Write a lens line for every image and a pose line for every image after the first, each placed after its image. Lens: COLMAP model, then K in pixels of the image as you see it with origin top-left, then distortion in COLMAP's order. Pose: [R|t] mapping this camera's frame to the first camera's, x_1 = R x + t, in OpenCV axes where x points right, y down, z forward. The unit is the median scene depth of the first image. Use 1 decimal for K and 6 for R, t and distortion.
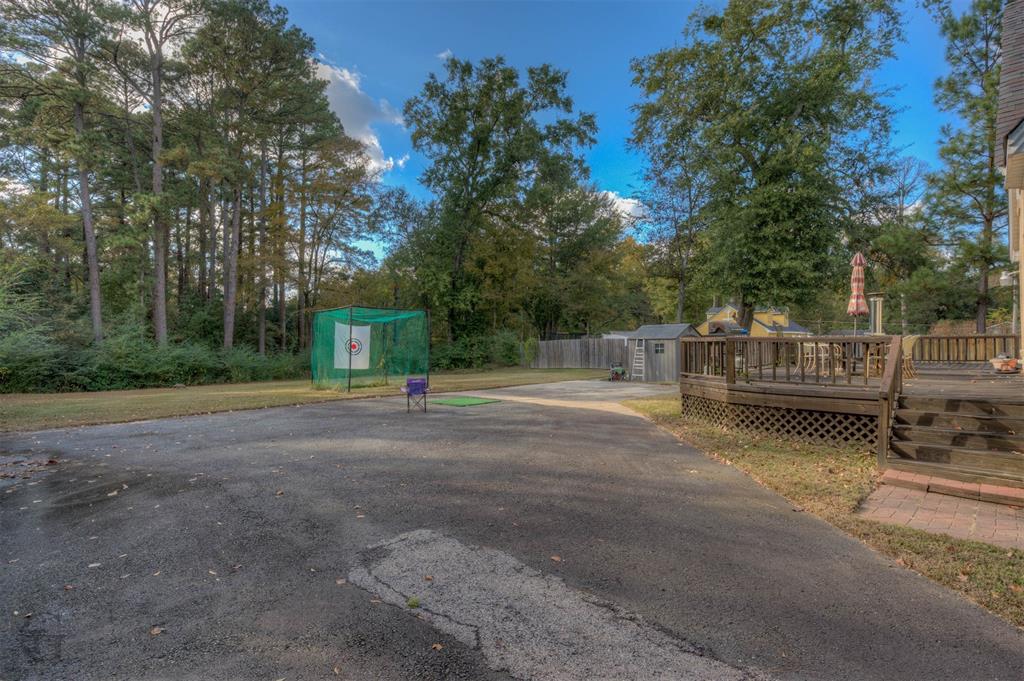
lens RADIAL K [[513.7, 0, 512.0], [0, 513.7, 342.6], [0, 0, 1]] dist [0.007010, 0.001769]
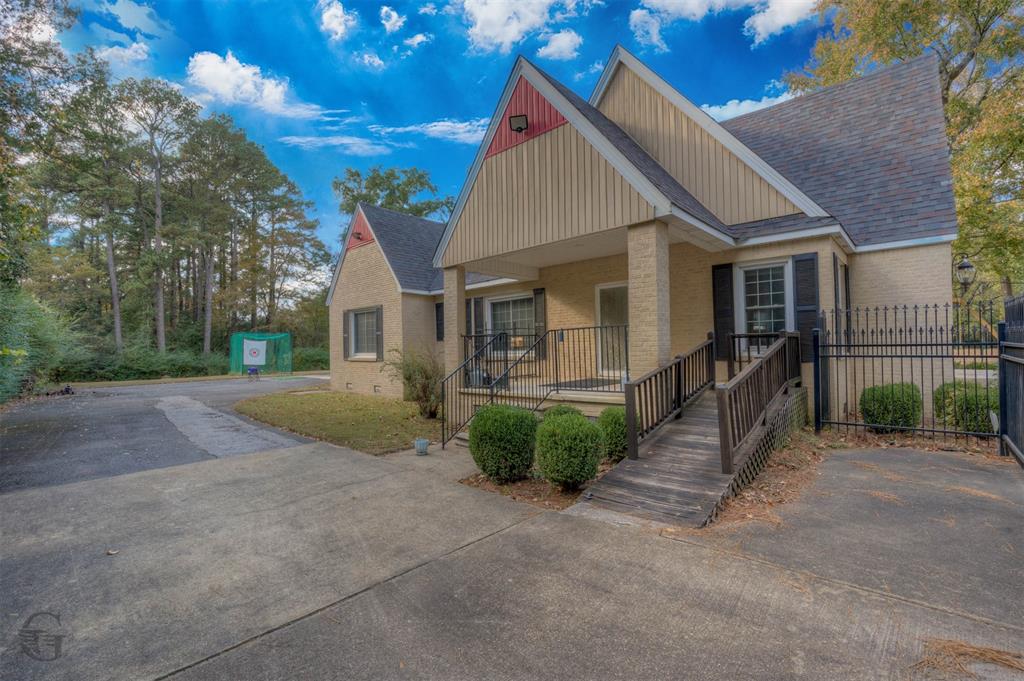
lens RADIAL K [[454.3, 0, 512.5], [0, 454.3, 342.5], [0, 0, 1]] dist [-0.003581, -0.000732]
pose [[0.999485, -0.011509, 0.029938, 0.326452], [0.011659, 0.999920, -0.004842, -0.005199], [-0.029880, 0.005189, 0.999540, -0.379470]]
